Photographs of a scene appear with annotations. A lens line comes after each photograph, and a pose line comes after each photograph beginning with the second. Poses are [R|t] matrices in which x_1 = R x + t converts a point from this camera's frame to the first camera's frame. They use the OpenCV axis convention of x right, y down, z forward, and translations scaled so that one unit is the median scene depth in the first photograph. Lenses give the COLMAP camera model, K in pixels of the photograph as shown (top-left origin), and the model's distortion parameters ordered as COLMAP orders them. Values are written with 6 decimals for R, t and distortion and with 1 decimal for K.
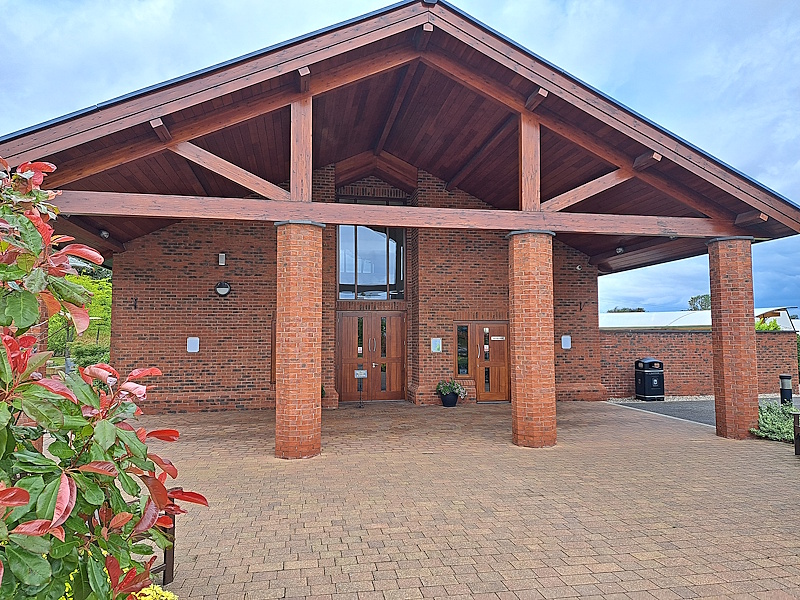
lens RADIAL K [[569.4, 0, 401.1], [0, 569.4, 298.4], [0, 0, 1]] dist [0.047131, -0.039871]
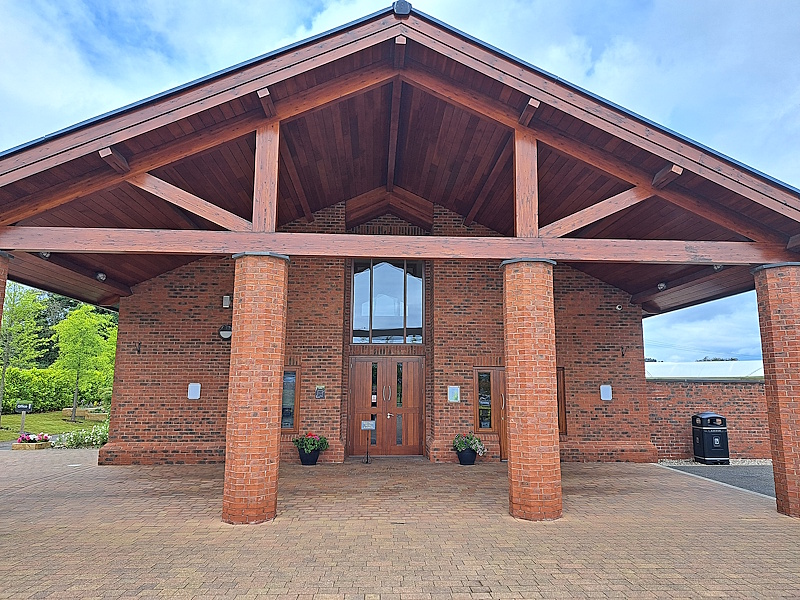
lens RADIAL K [[569.4, 0, 397.0], [0, 569.4, 296.4], [0, 0, 1]] dist [0.047131, -0.039871]
pose [[0.990871, -0.012969, -0.134190, 0.143180], [0.000754, 0.995880, -0.090682, 0.014486], [0.134813, 0.089753, 0.986798, 0.123118]]
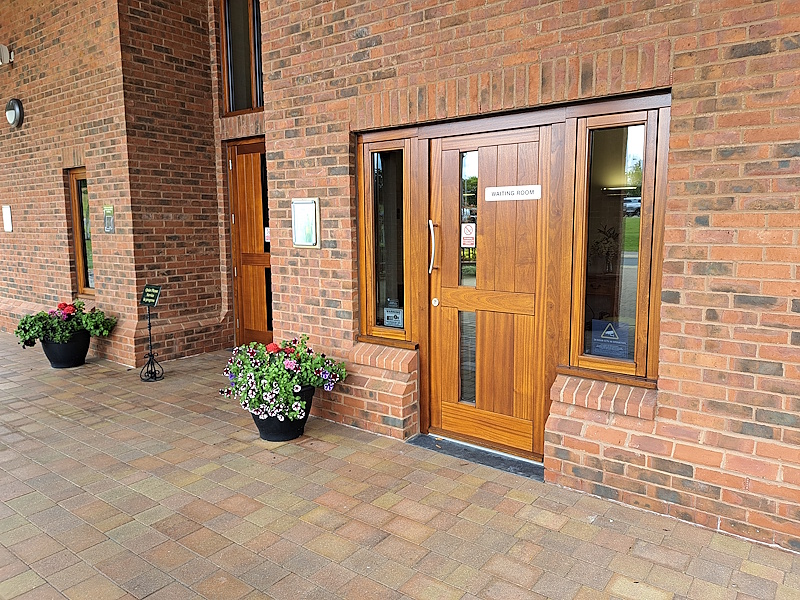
lens RADIAL K [[569.4, 0, 401.1], [0, 569.4, 302.3], [0, 0, 1]] dist [0.047131, -0.039871]
pose [[0.684429, 0.097497, -0.722531, 0.479730], [0.047063, 0.983043, 0.177231, 0.107878], [0.727559, -0.155306, 0.668235, 1.237422]]
